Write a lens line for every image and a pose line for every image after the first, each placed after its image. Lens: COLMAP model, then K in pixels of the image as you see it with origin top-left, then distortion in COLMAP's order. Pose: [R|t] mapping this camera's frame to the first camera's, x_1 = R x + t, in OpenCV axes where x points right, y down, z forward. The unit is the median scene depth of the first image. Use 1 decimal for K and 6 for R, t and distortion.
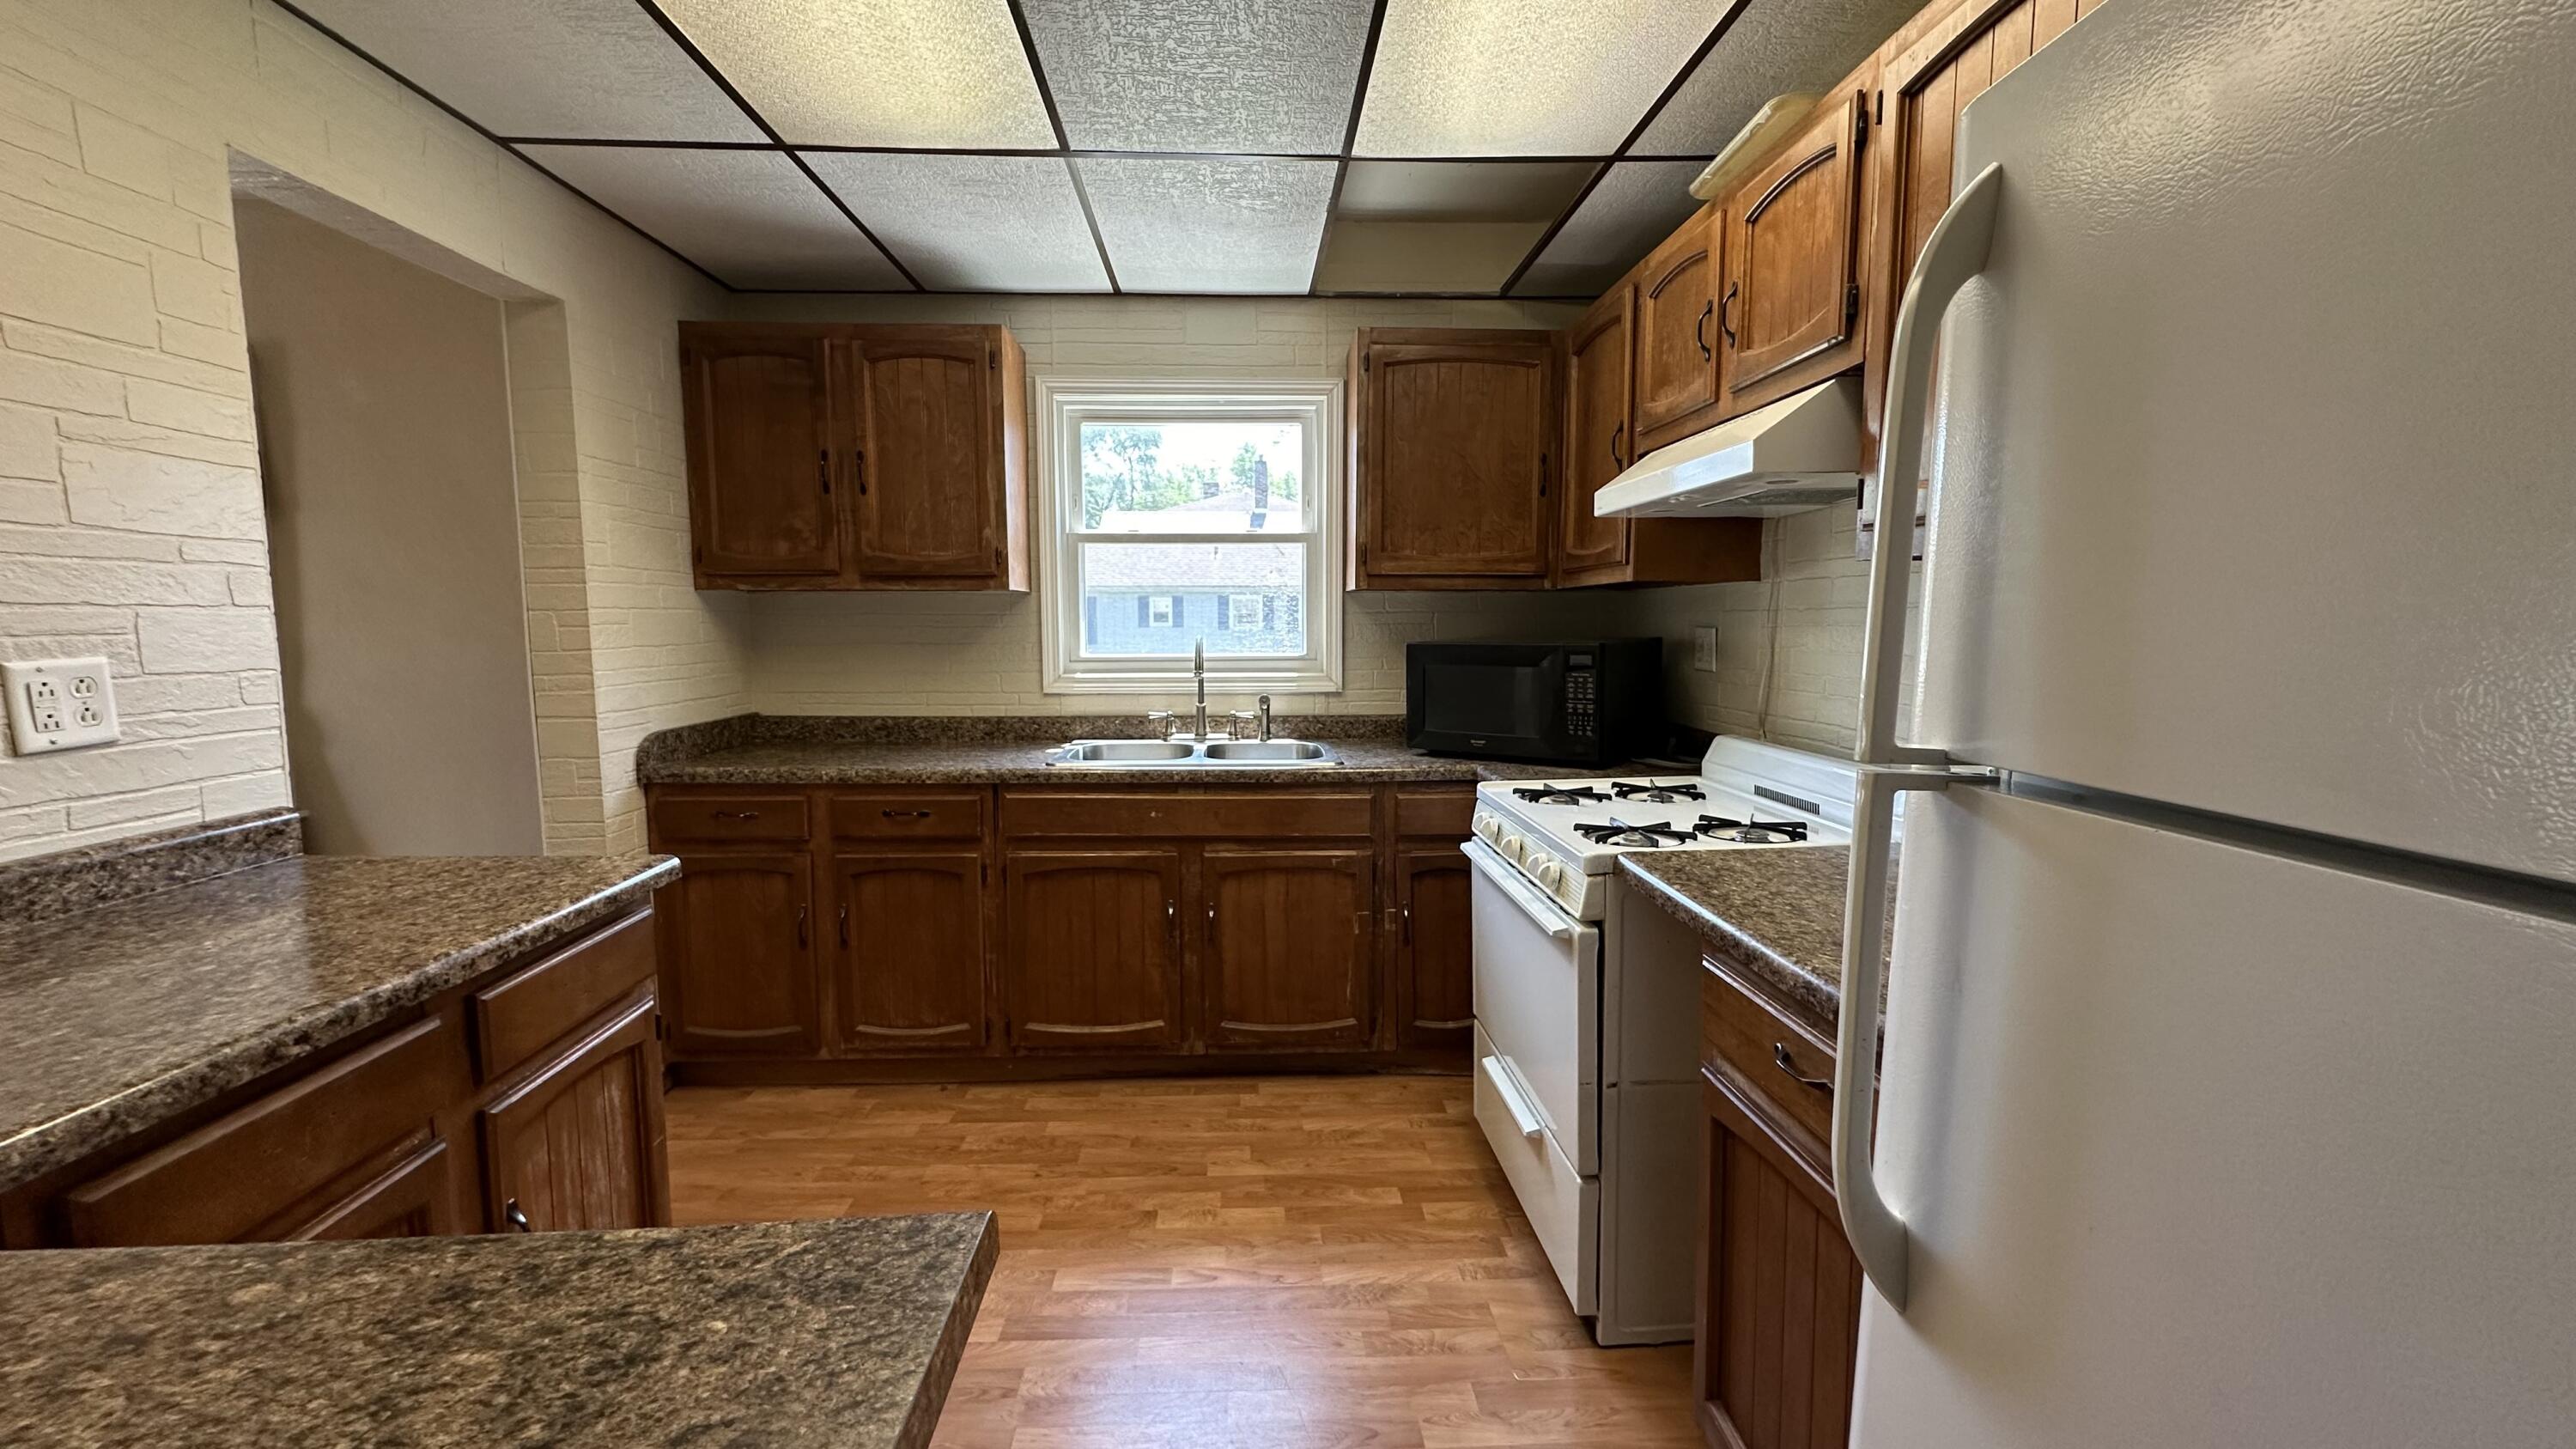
lens RADIAL K [[1022.6, 0, 1285.6], [0, 1022.6, 732.9], [0, 0, 1]] dist [0.001601, 0.000167]
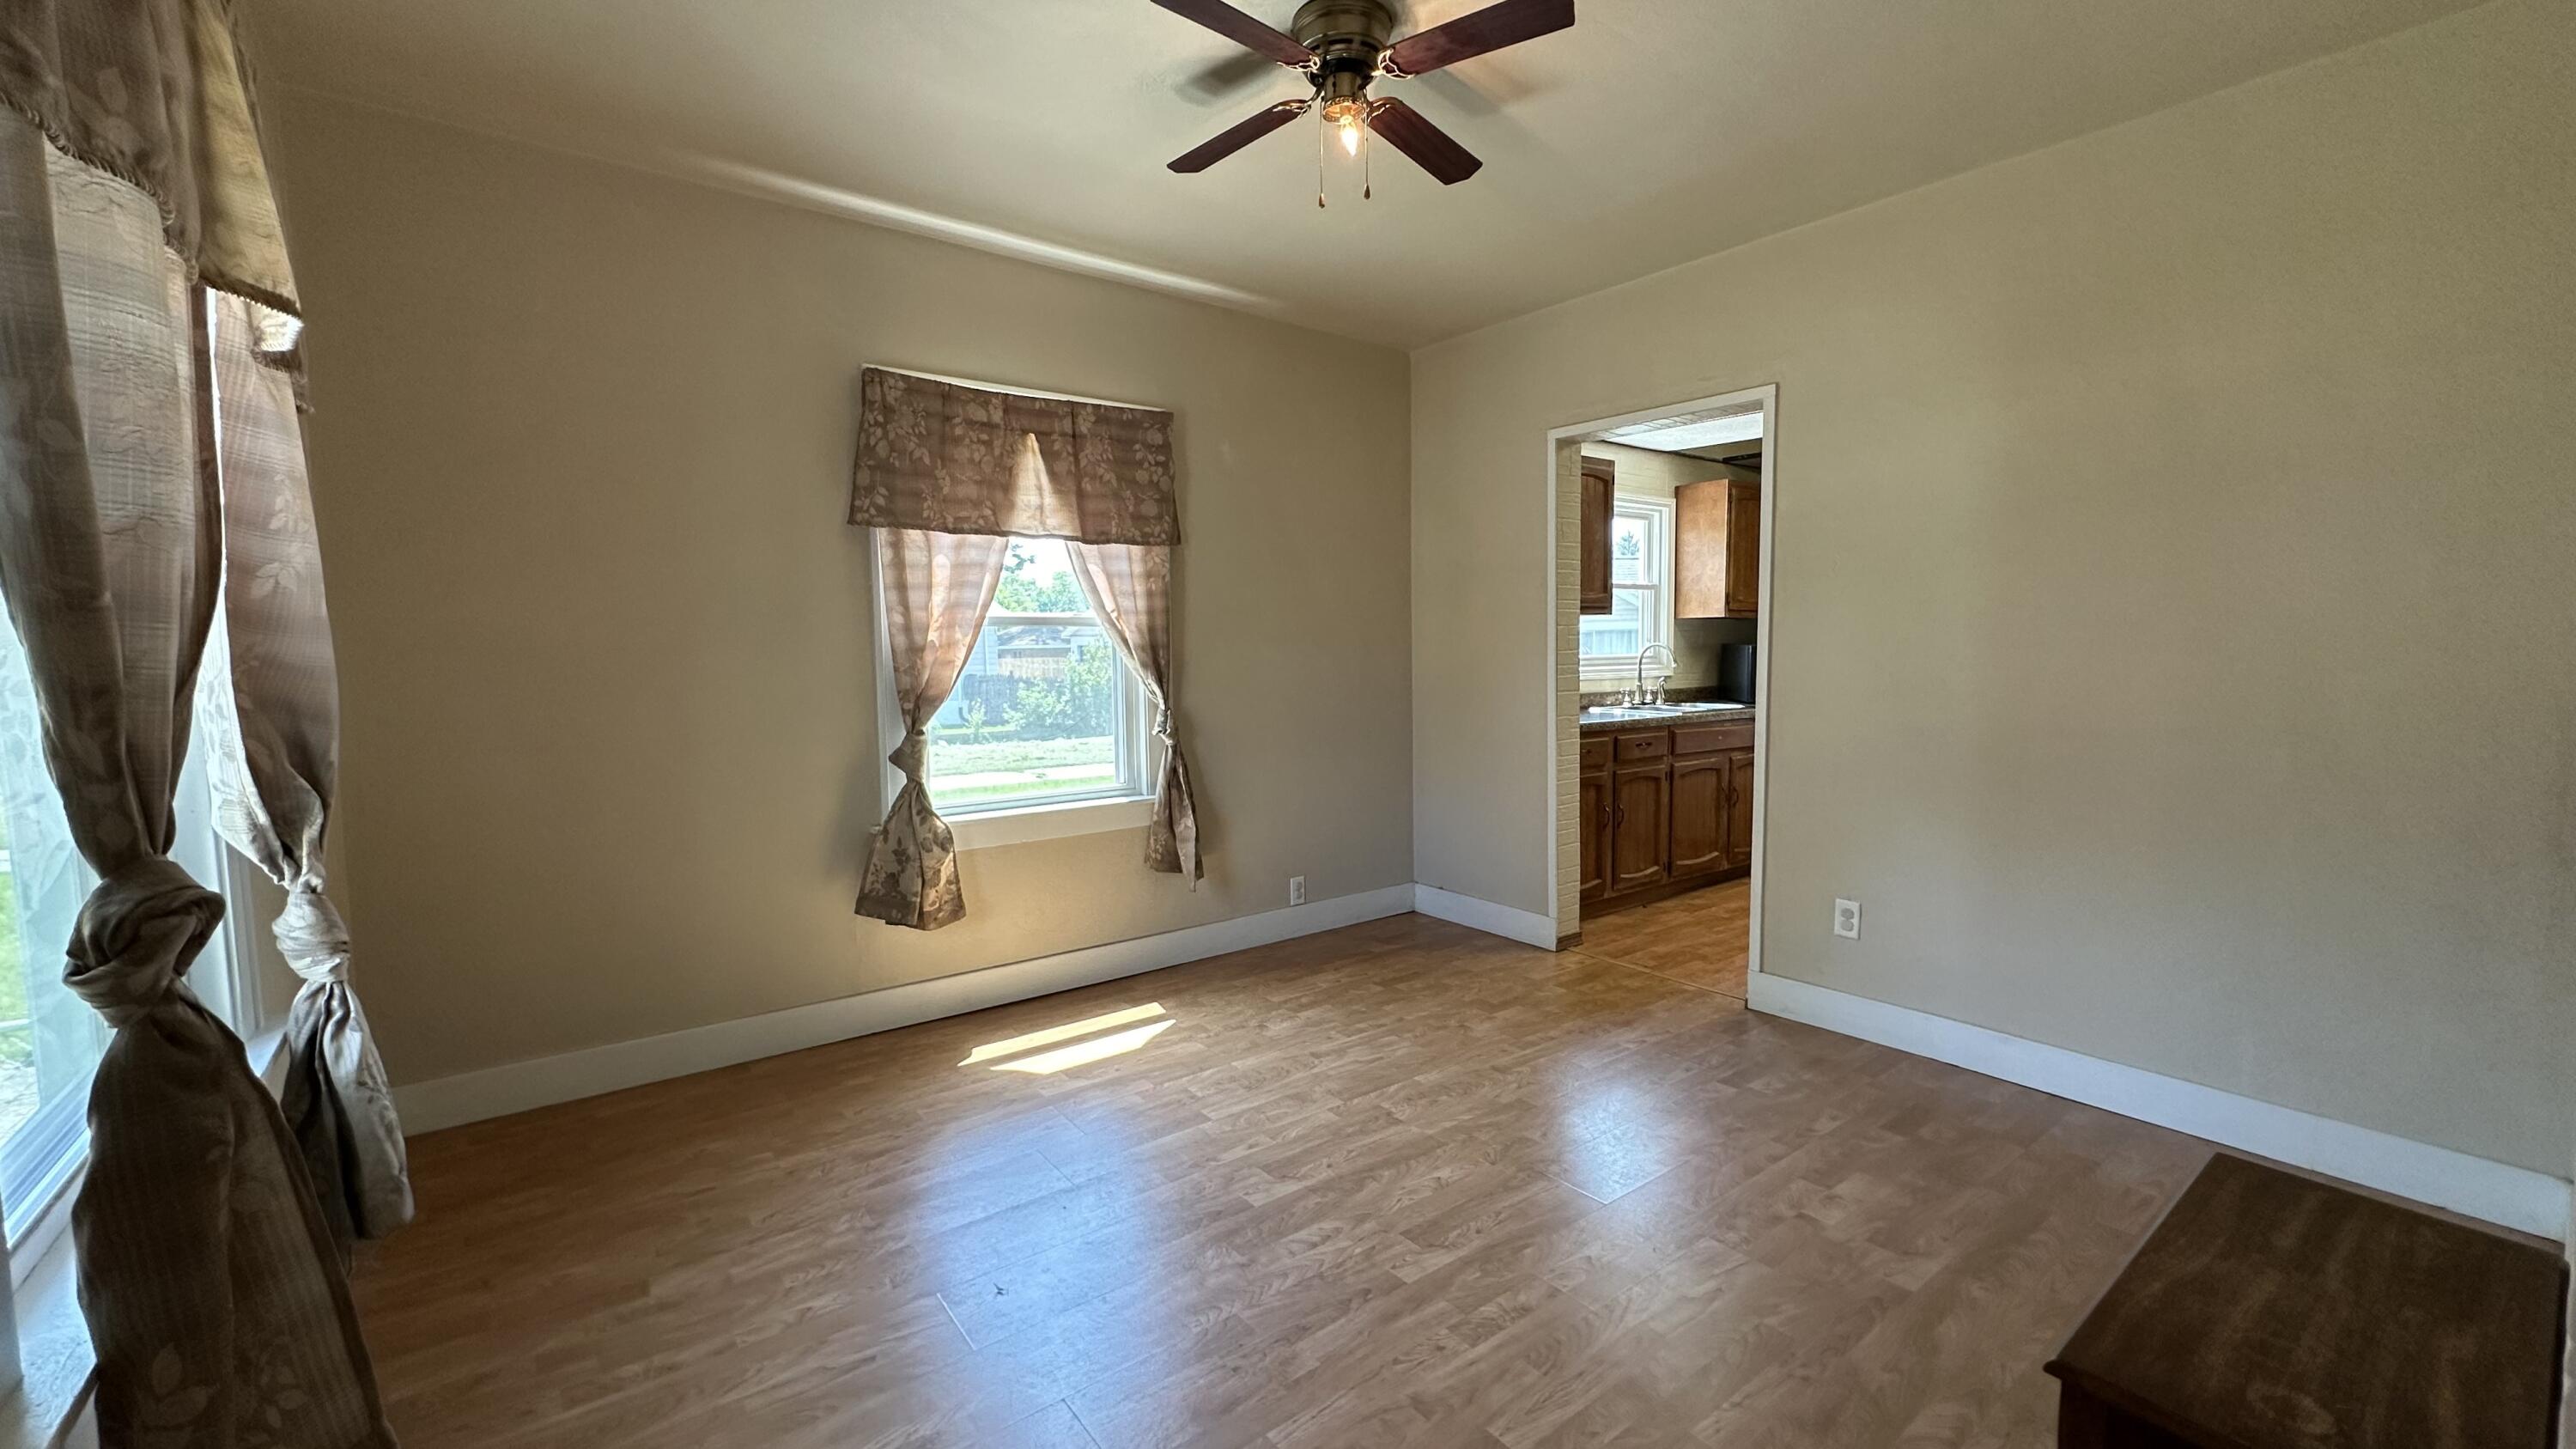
lens RADIAL K [[1022.6, 0, 1281.5], [0, 1022.6, 726.4], [0, 0, 1]] dist [0.001601, 0.000167]
pose [[0.821691, -0.052066, 0.567551, -1.763902], [0.069885, 0.997508, -0.009668, 0.021150], [-0.565633, 0.047607, 0.823282, -0.074576]]
